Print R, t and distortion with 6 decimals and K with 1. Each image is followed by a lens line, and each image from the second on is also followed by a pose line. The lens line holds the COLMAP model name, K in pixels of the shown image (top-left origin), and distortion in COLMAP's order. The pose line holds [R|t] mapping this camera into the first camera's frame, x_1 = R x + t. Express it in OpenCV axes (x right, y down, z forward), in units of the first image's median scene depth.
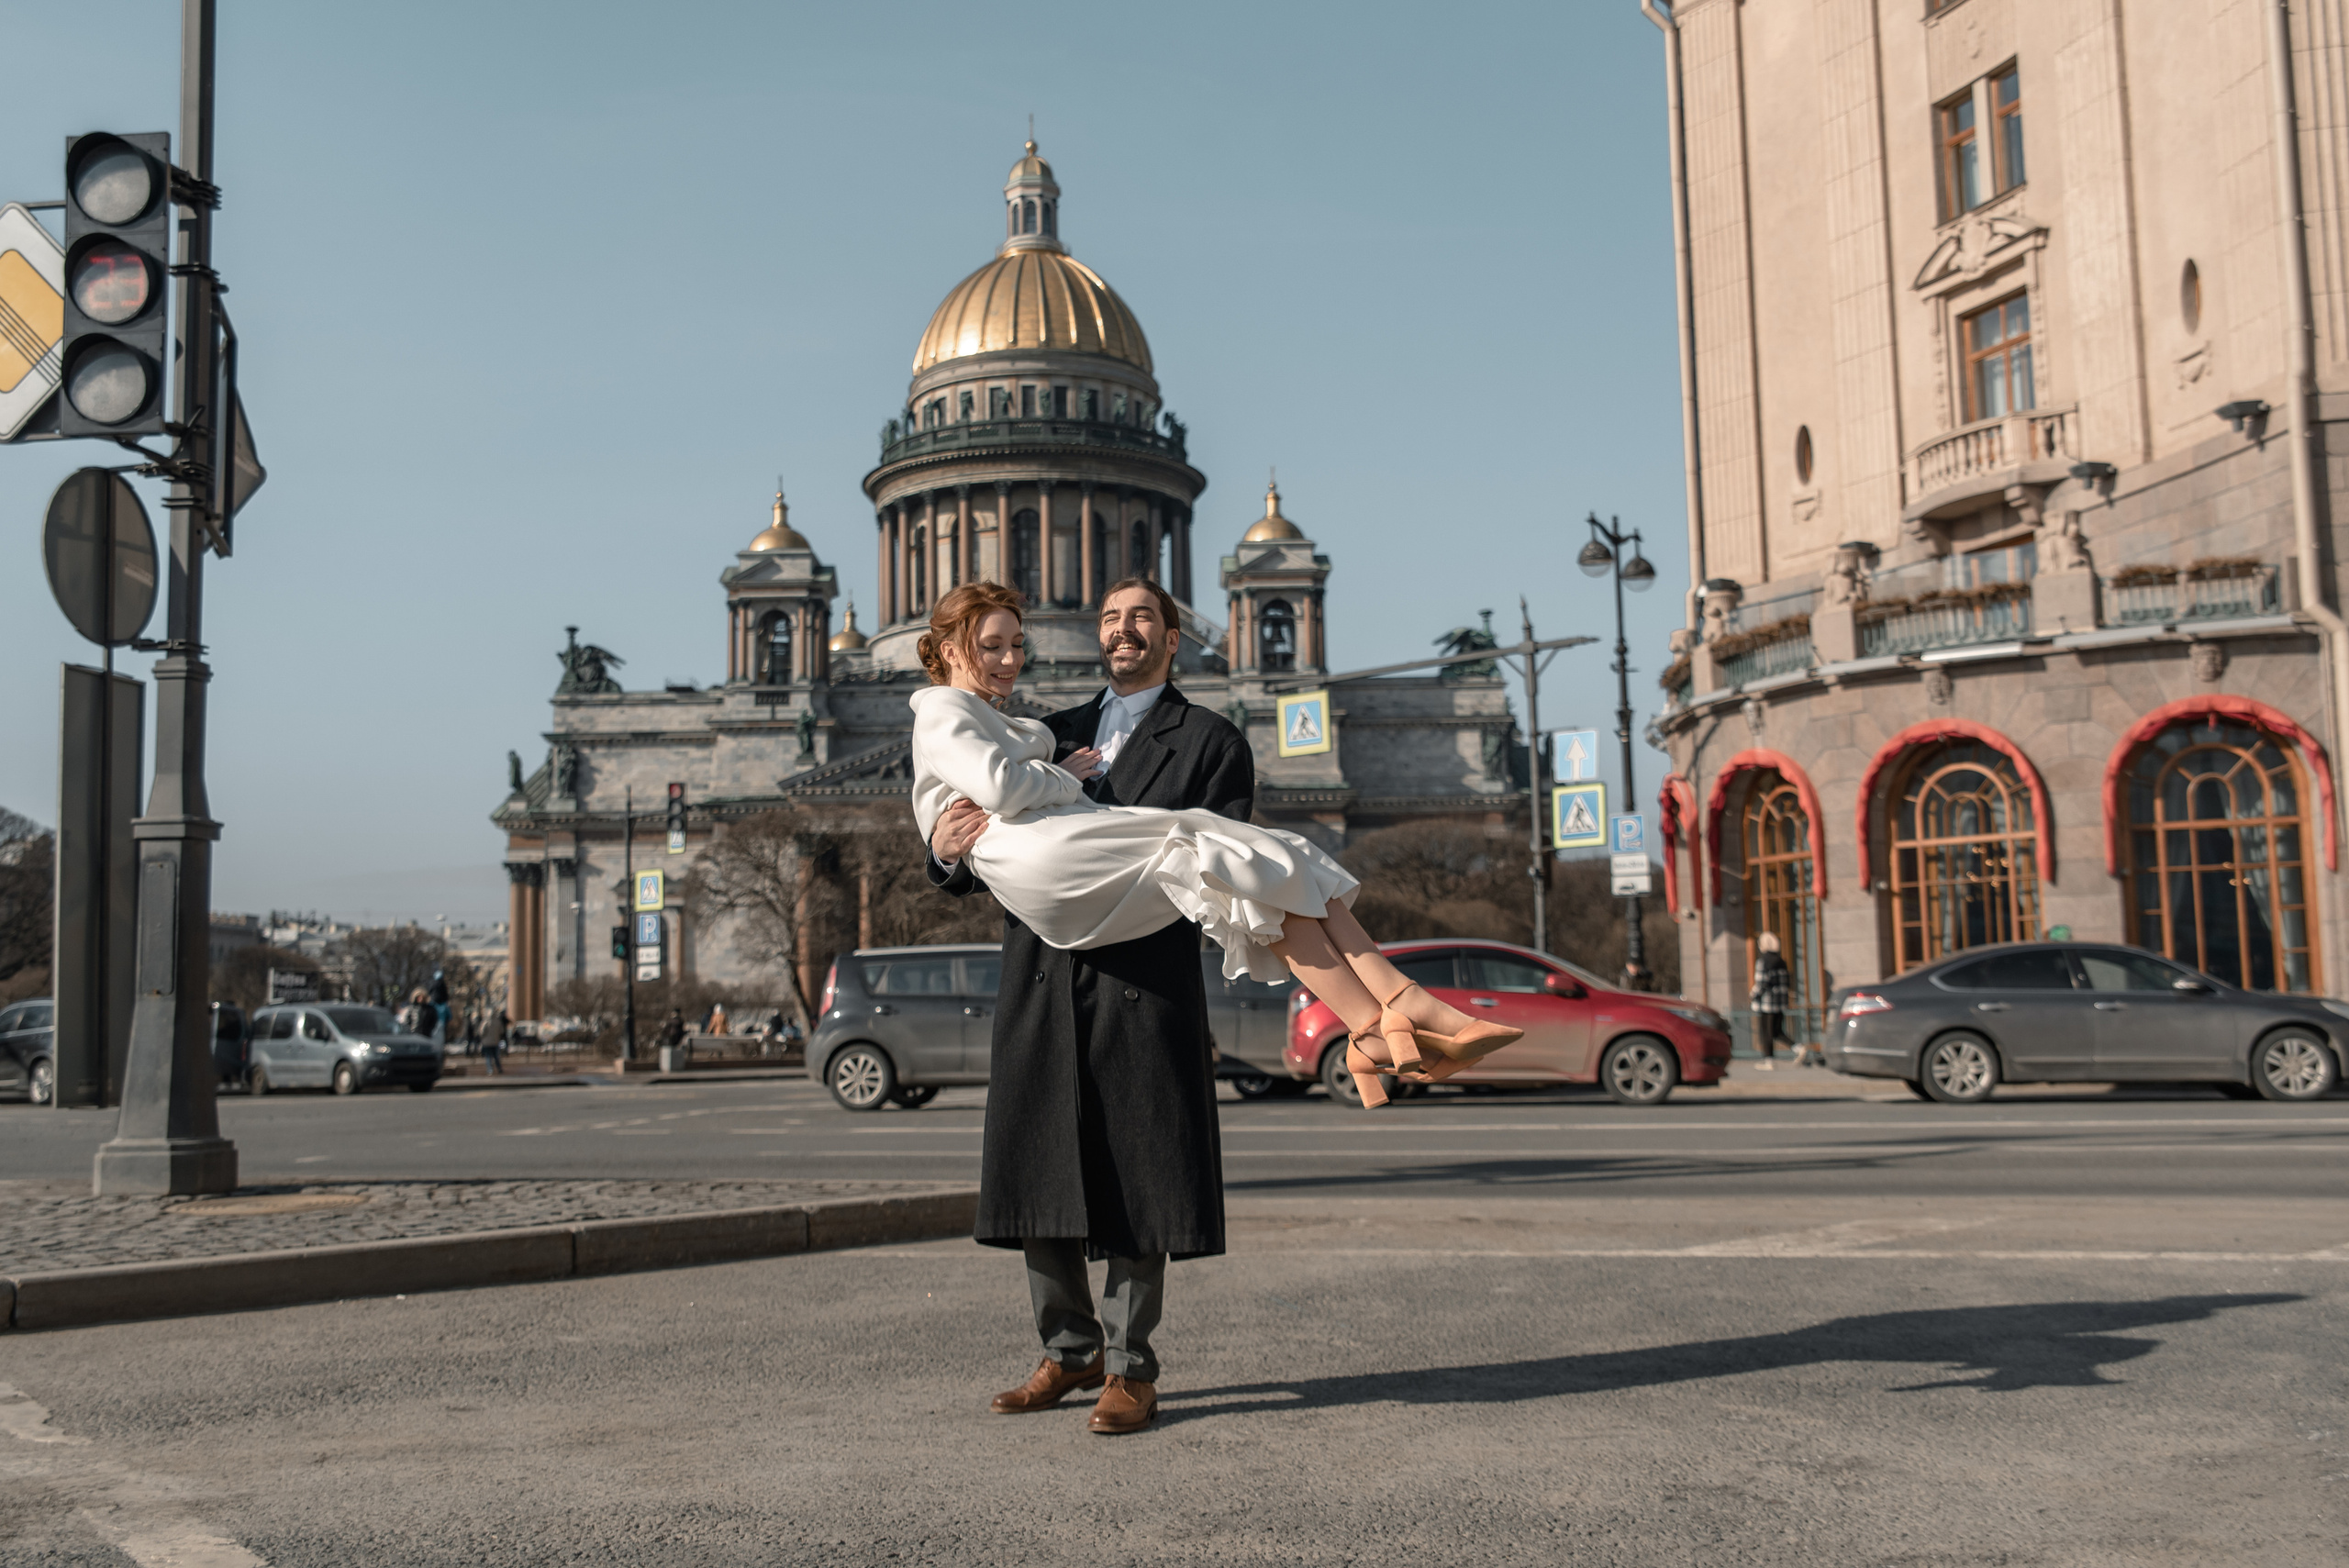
lens RADIAL K [[2307.5, 0, 1174.5], [0, 2307.5, 784.0], [0, 0, 1]] dist [0.006162, 0.001612]
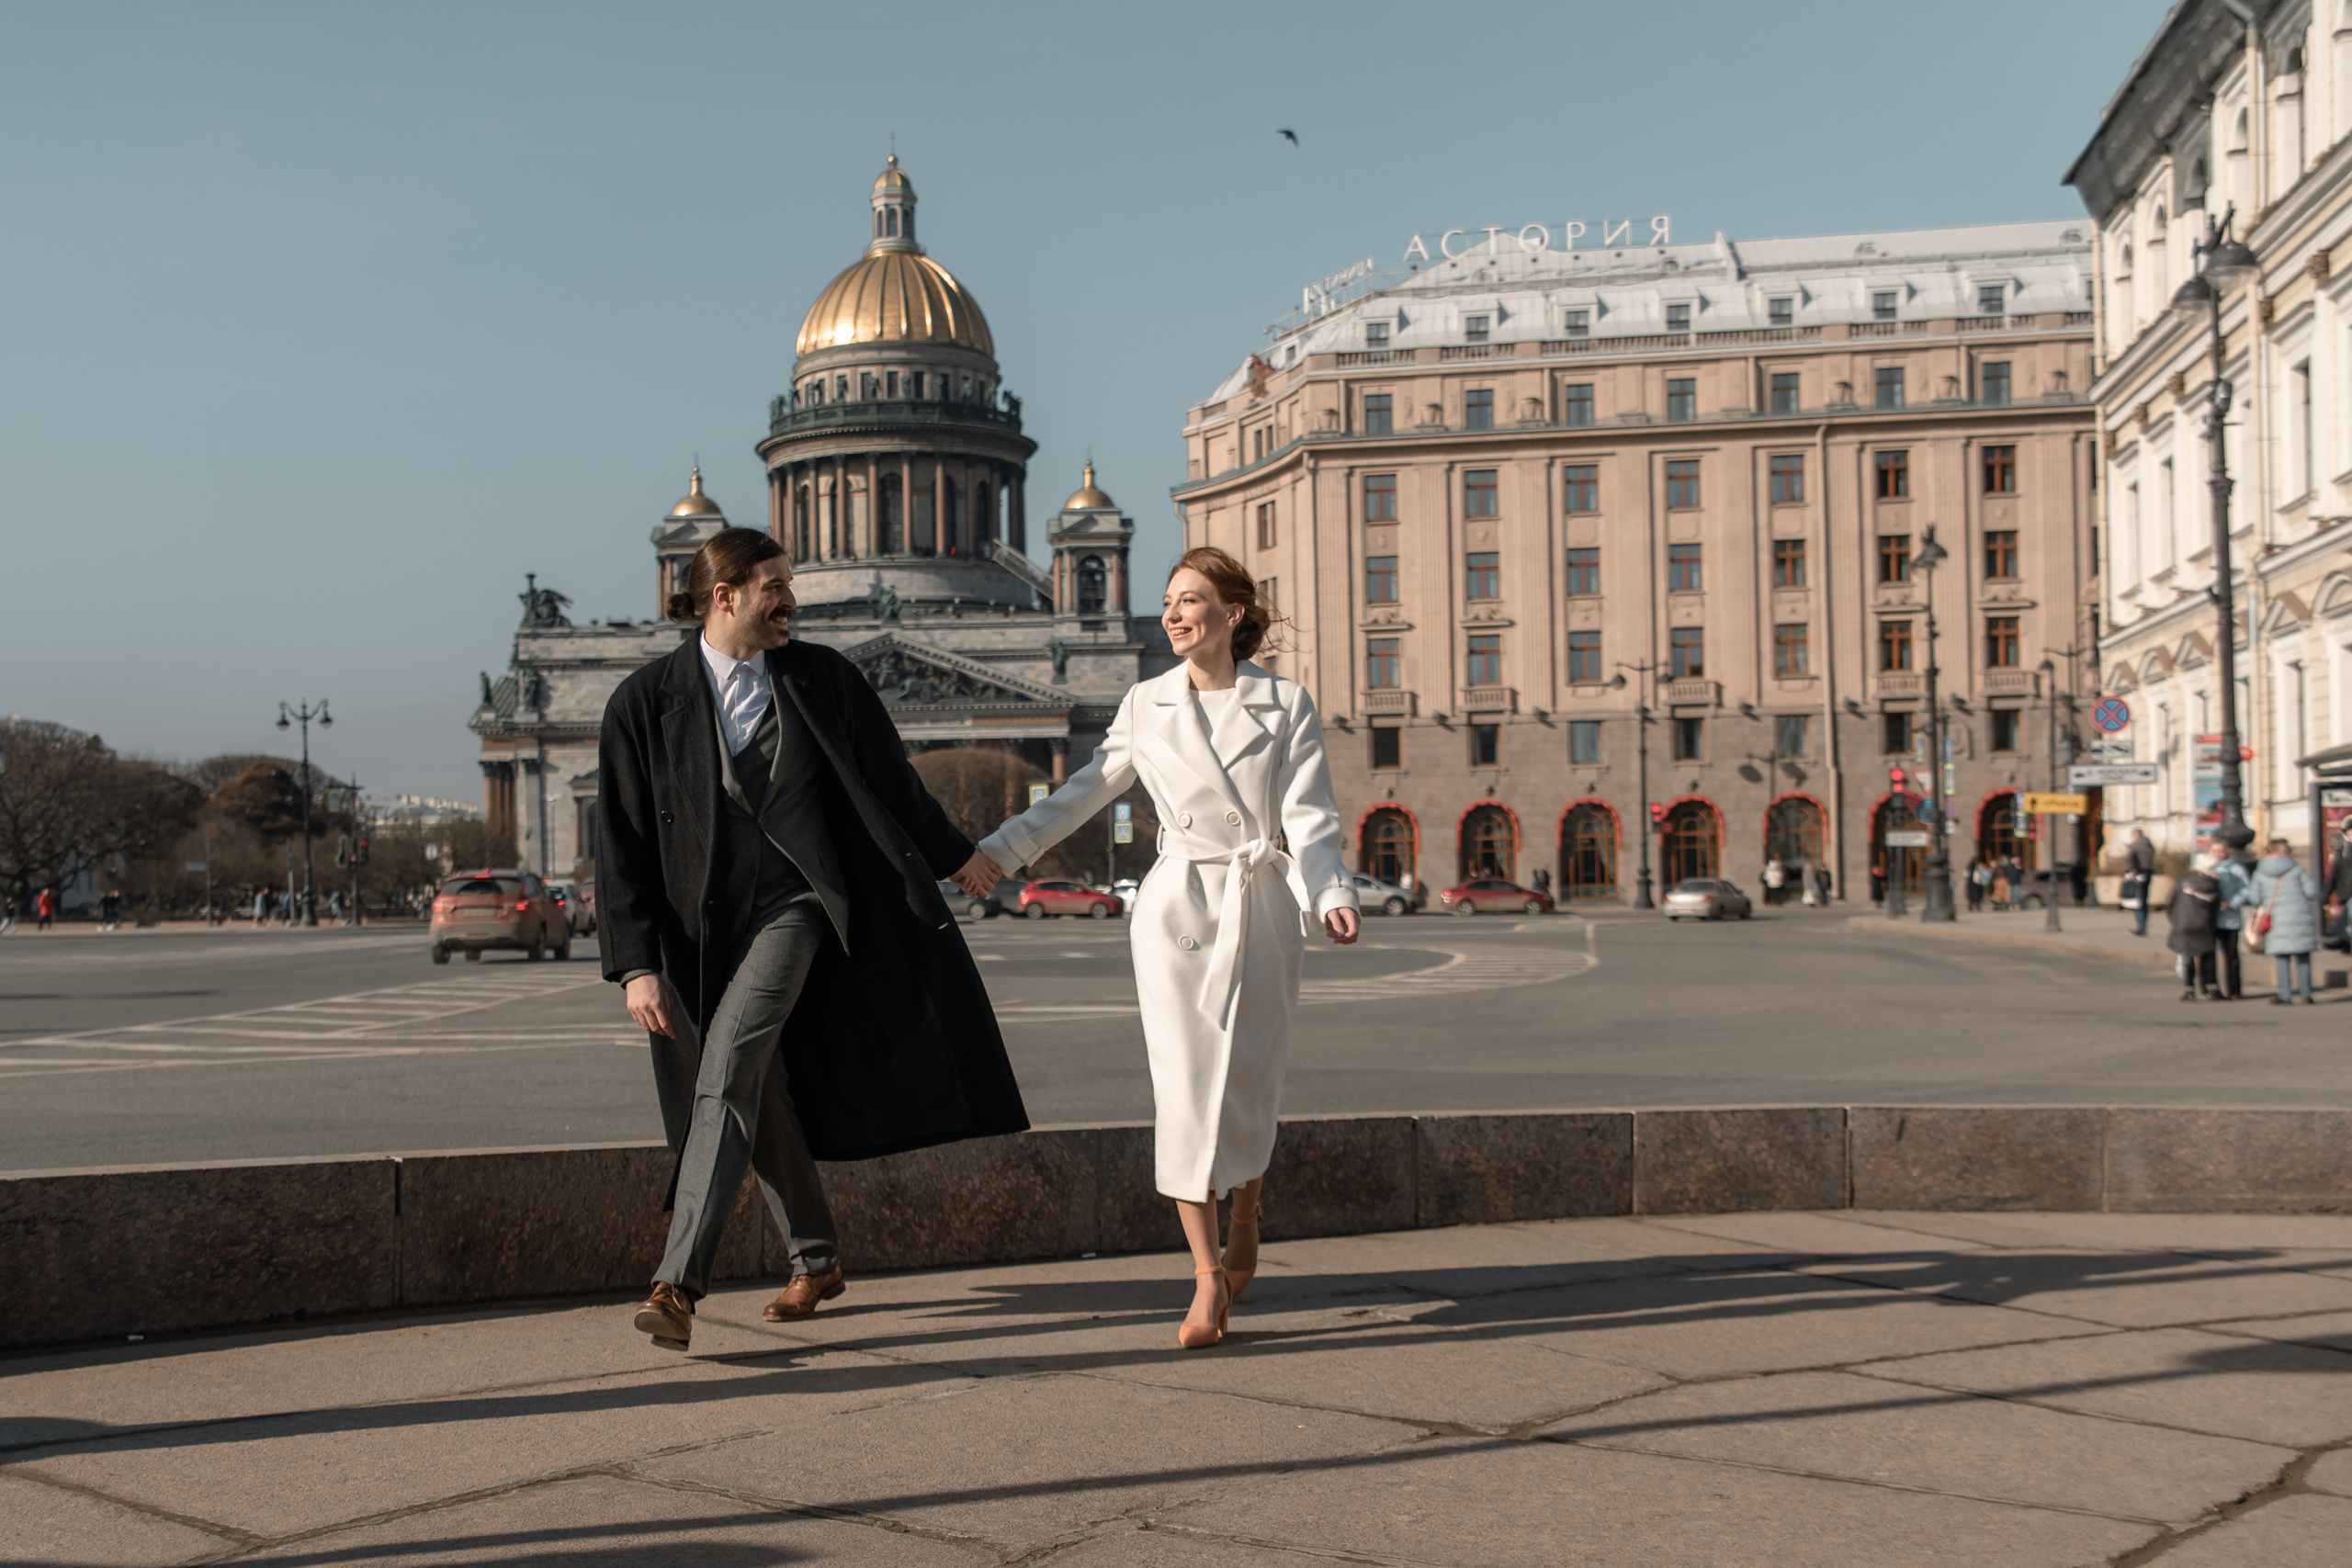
lens RADIAL K [[2265.1, 0, 1176.0], [0, 2265.1, 784.0], [0, 0, 1]] dist [0.000059, -0.002079]
pose [[0.997387, 0.003648, 0.072152, 0.001165], [-0.007960, 0.998192, 0.059571, -0.026704], [-0.071805, -0.059990, 0.995613, -0.233174]]
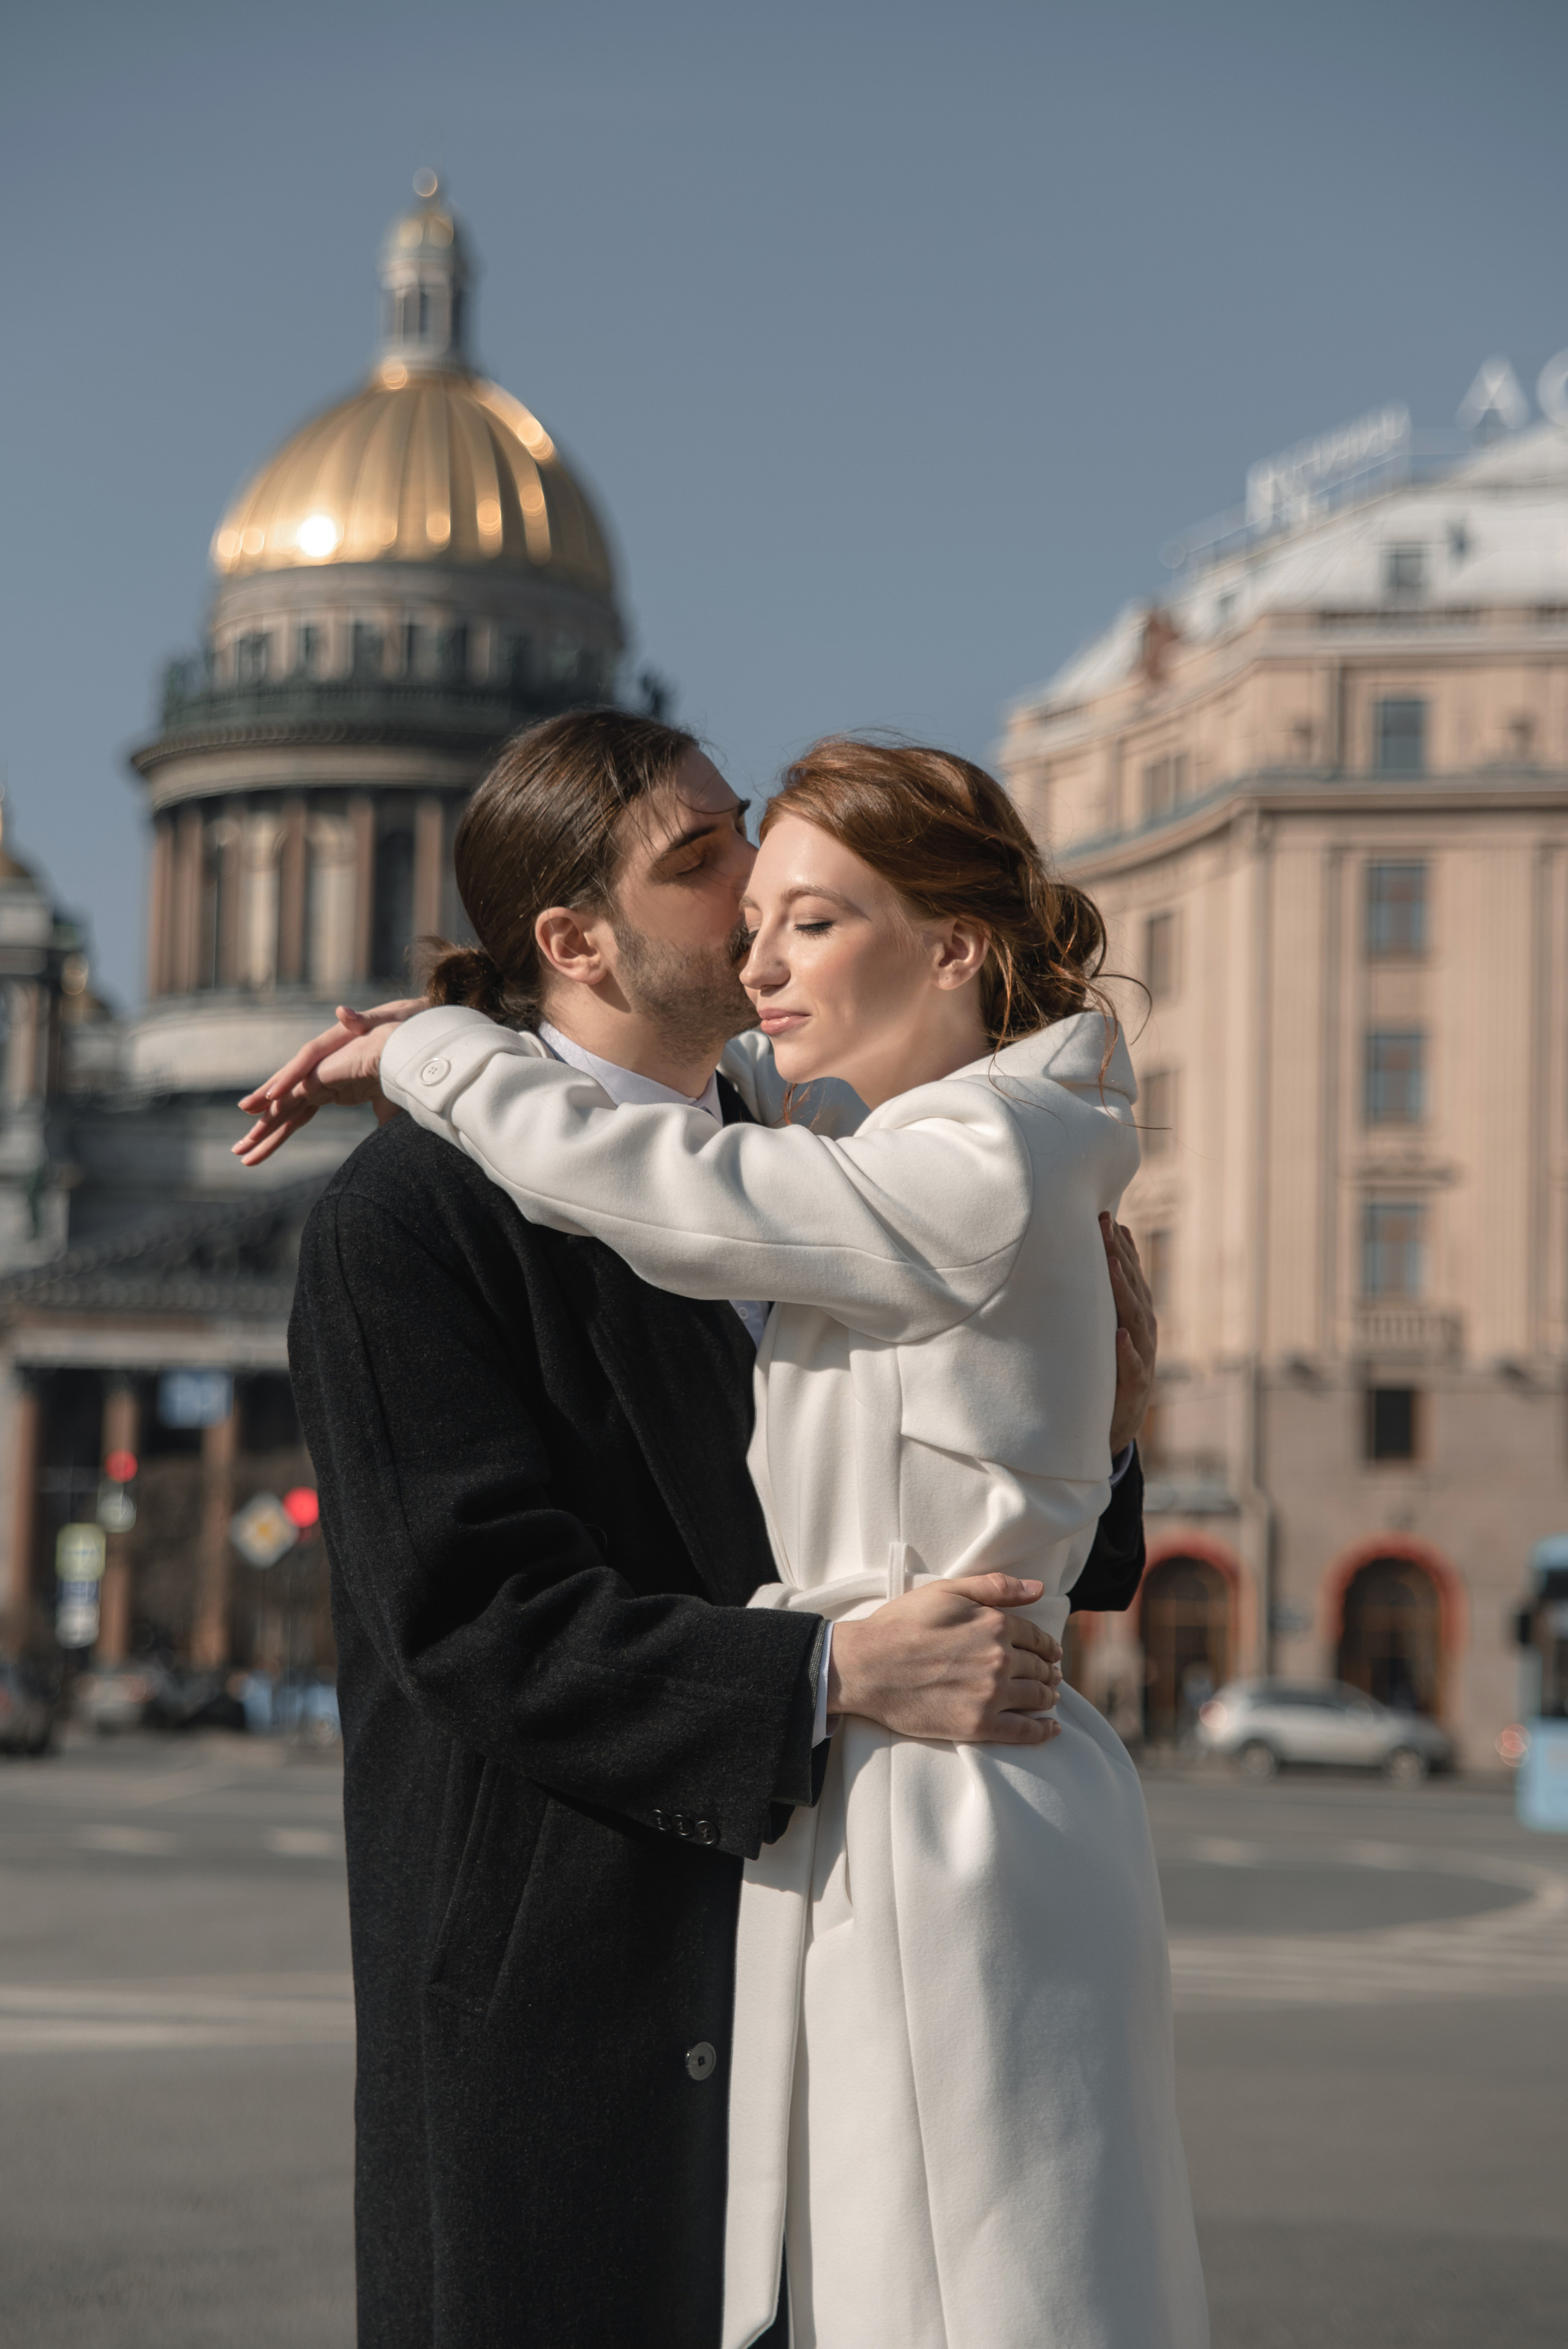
lens RADIAL K [[4708.8, 0, 784.0], [0, 4708.8, 1174.5], [0, 0, 1]] dist [0.033445, 0.019978]
pose [[0.998660, 0.044140, 0.027010, 0.006865], [-0.044040, 0.999021, -0.004279, -0.026959], [-0.027172, 0.003084, 0.999626, -0.234745]]
